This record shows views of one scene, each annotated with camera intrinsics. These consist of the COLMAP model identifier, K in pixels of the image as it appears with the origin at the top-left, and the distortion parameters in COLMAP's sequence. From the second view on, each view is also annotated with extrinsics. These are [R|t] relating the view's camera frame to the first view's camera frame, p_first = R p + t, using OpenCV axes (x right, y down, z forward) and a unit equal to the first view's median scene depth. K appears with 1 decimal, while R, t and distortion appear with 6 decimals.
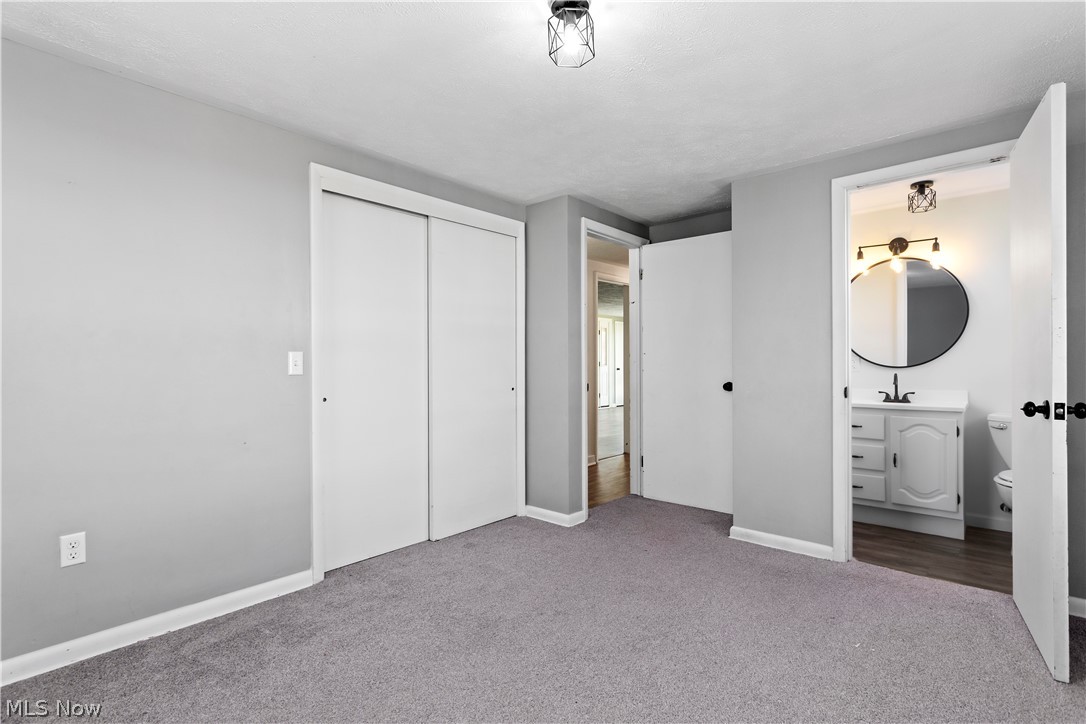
lens RADIAL K [[511.8, 0, 550.2], [0, 511.8, 359.0], [0, 0, 1]] dist [-0.000729, 0.001026]
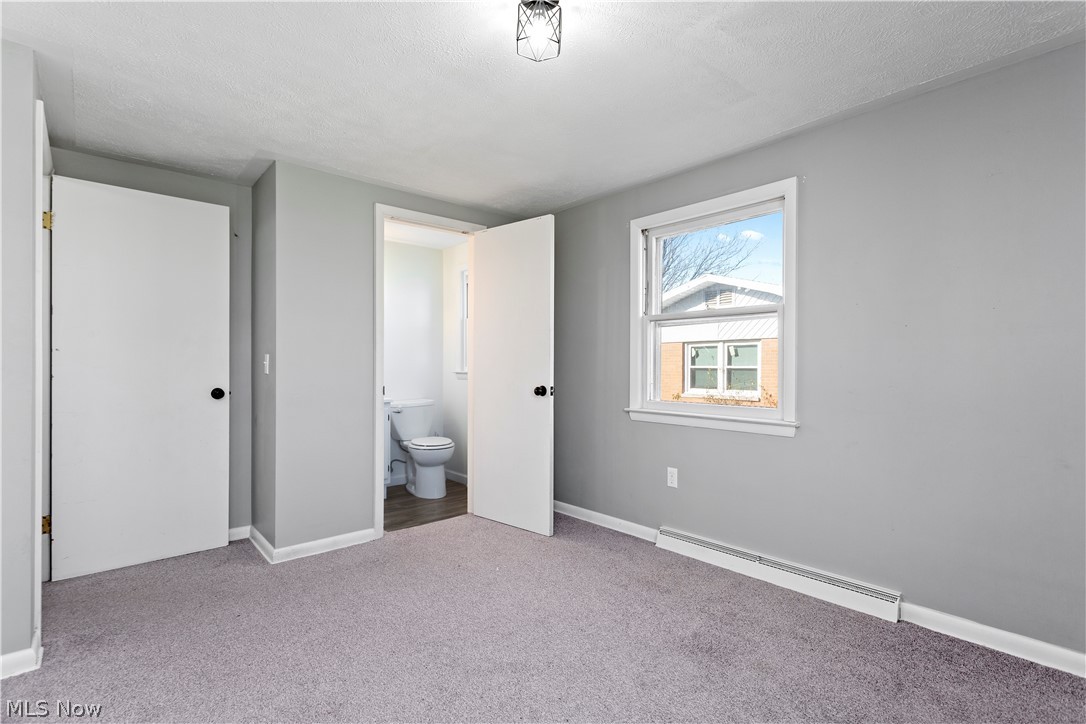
lens RADIAL K [[511.8, 0, 522.4], [0, 511.8, 363.1], [0, 0, 1]] dist [-0.000729, 0.001026]
pose [[0.137842, 0.010718, 0.990396, -0.526243], [-0.004285, 0.999939, -0.010225, 0.013976], [-0.990445, -0.002835, 0.137879, 0.522228]]
